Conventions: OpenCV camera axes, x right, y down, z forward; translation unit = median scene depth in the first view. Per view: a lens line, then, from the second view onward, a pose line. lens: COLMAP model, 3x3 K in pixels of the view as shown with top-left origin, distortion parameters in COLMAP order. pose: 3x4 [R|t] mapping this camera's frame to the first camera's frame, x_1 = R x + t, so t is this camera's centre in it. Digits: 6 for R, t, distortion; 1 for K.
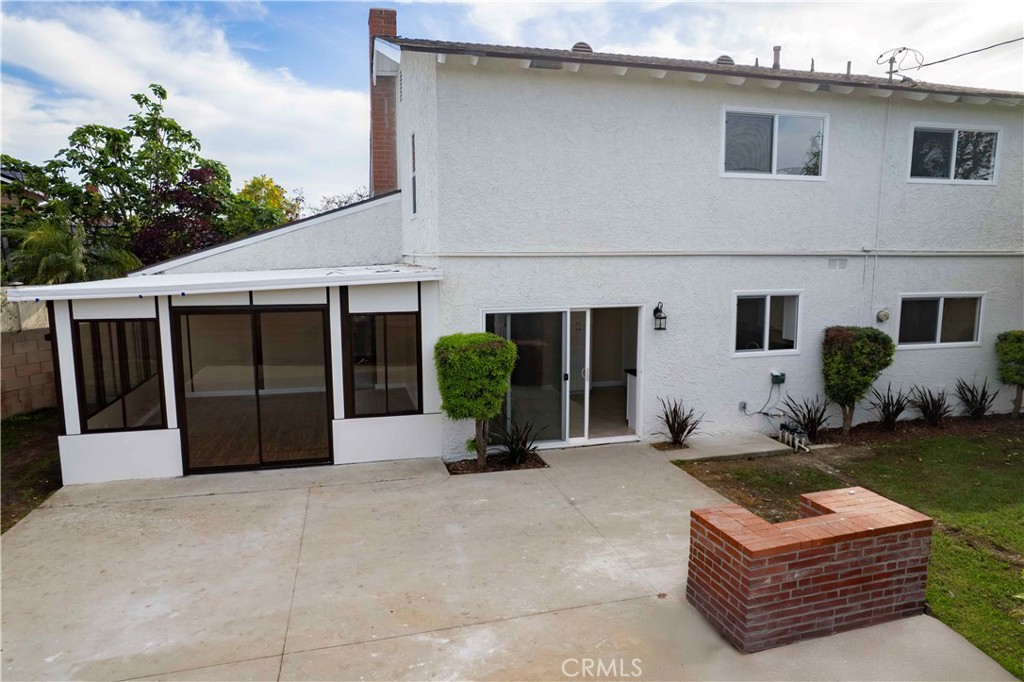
lens RADIAL K [[653.0, 0, 514.8], [0, 653.0, 354.0], [0, 0, 1]] dist [-0.048301, 0.001048]
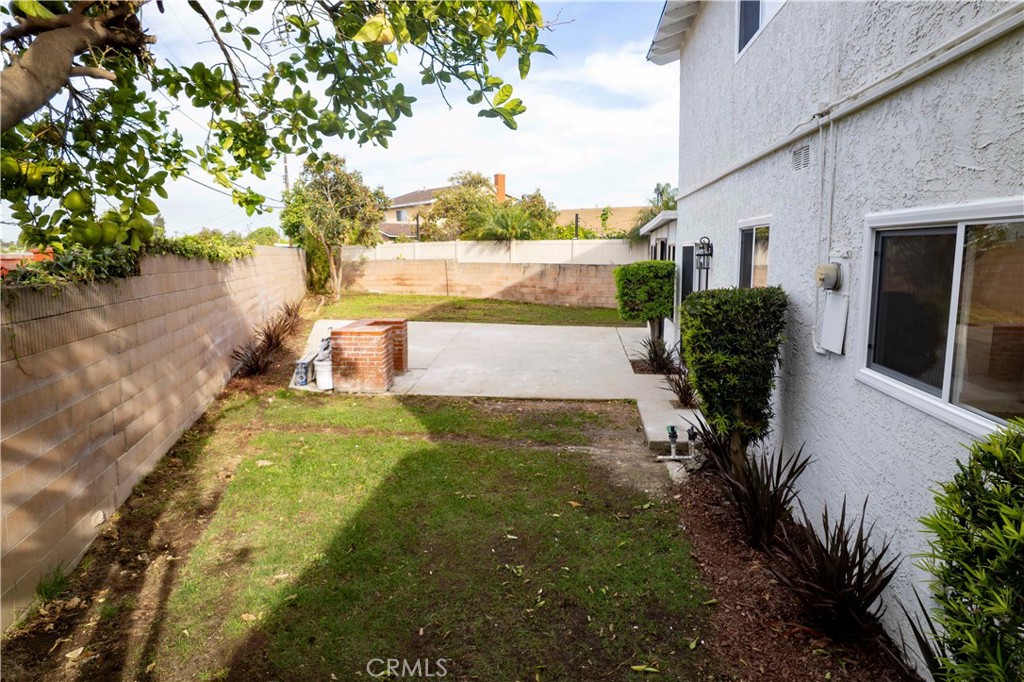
lens RADIAL K [[653.0, 0, 514.8], [0, 653.0, 354.0], [0, 0, 1]] dist [-0.048301, 0.001048]
pose [[-0.371581, 0.151519, -0.915953, 1.088379], [-0.119581, 0.970563, 0.209064, -0.077168], [0.920667, 0.187215, -0.342524, 1.051096]]
